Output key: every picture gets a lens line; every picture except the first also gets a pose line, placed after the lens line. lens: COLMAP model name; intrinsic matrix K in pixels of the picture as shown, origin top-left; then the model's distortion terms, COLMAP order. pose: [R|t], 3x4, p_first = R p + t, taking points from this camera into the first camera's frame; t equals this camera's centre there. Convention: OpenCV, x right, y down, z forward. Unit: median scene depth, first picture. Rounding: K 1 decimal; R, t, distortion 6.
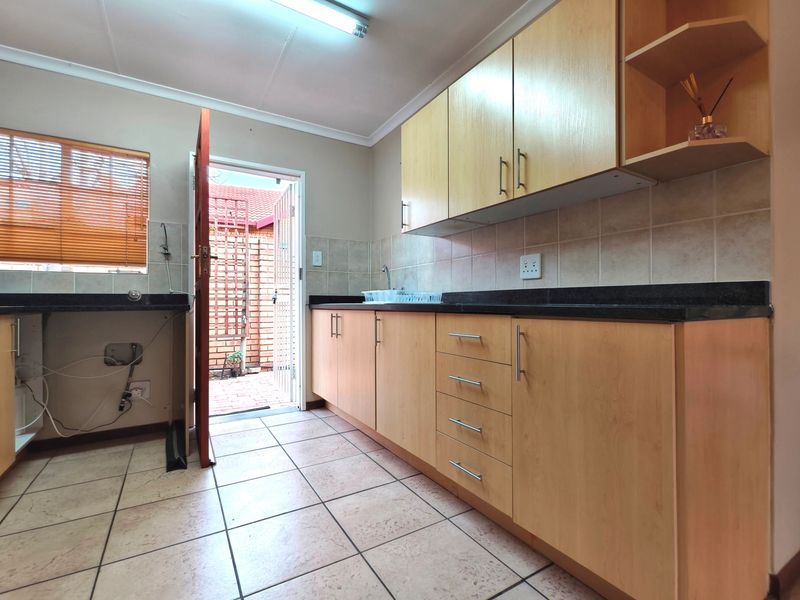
lens RADIAL K [[370.8, 0, 400.9], [0, 370.8, 301.2], [0, 0, 1]] dist [-0.001624, -0.001285]
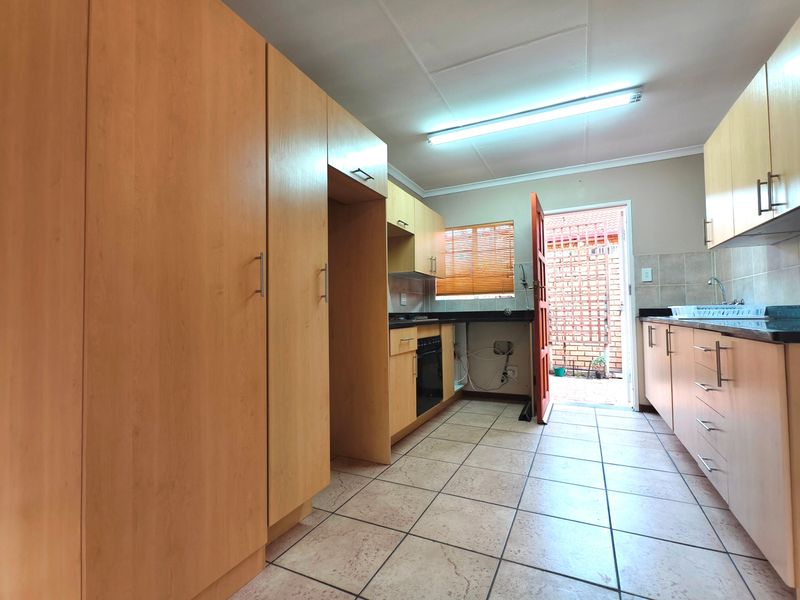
lens RADIAL K [[370.8, 0, 398.6], [0, 370.8, 300.6], [0, 0, 1]] dist [-0.001624, -0.001285]
pose [[0.537924, -0.034324, -0.842294, 0.373626], [0.017704, 0.999410, -0.029420, -0.024120], [0.842807, 0.000914, 0.538215, -0.257661]]
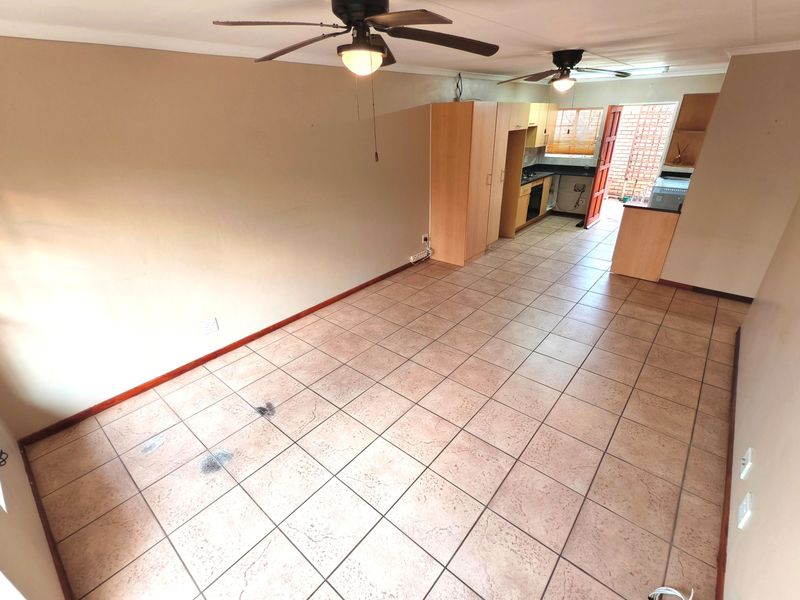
lens RADIAL K [[370.8, 0, 398.1], [0, 370.8, 298.8], [0, 0, 1]] dist [-0.001624, -0.001285]
pose [[0.308799, 0.420999, -0.852879, 1.620329], [0.028767, 0.892160, 0.450803, -0.423451], [0.950692, -0.163742, 0.263387, -1.236870]]
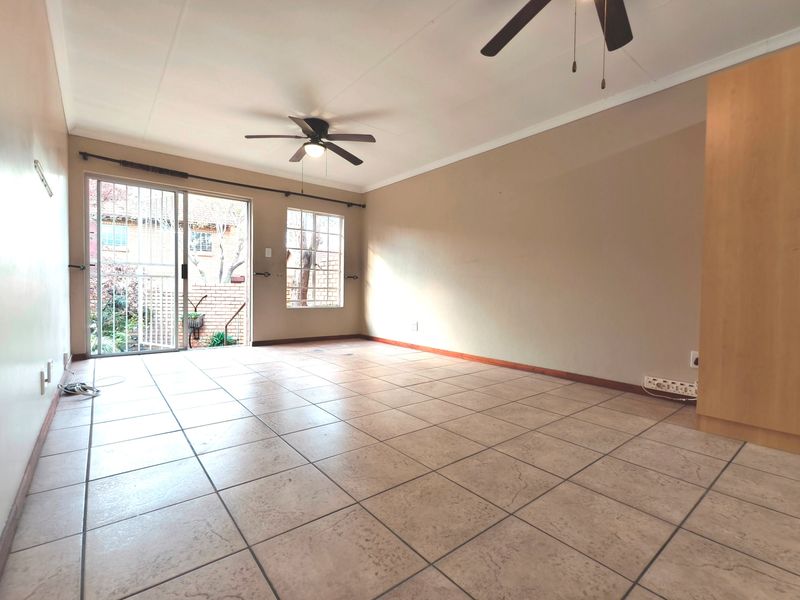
lens RADIAL K [[370.8, 0, 401.2], [0, 370.8, 299.1], [0, 0, 1]] dist [-0.001624, -0.001285]
pose [[-0.990827, -0.007261, -0.134941, 0.708093], [-0.009602, 0.999814, 0.016710, 0.040965], [0.134794, 0.017852, -0.990713, 0.432919]]
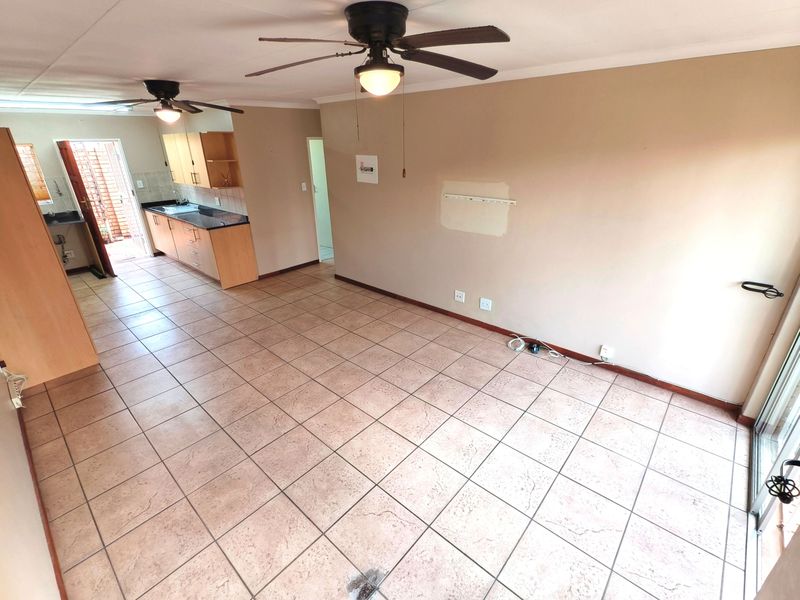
lens RADIAL K [[370.8, 0, 401.8], [0, 370.8, 298.8], [0, 0, 1]] dist [-0.001624, -0.001285]
pose [[0.956696, -0.125041, 0.262863, 0.665525], [0.010717, 0.917554, 0.397468, -0.411779], [-0.290890, -0.377439, 0.879160, -1.791180]]
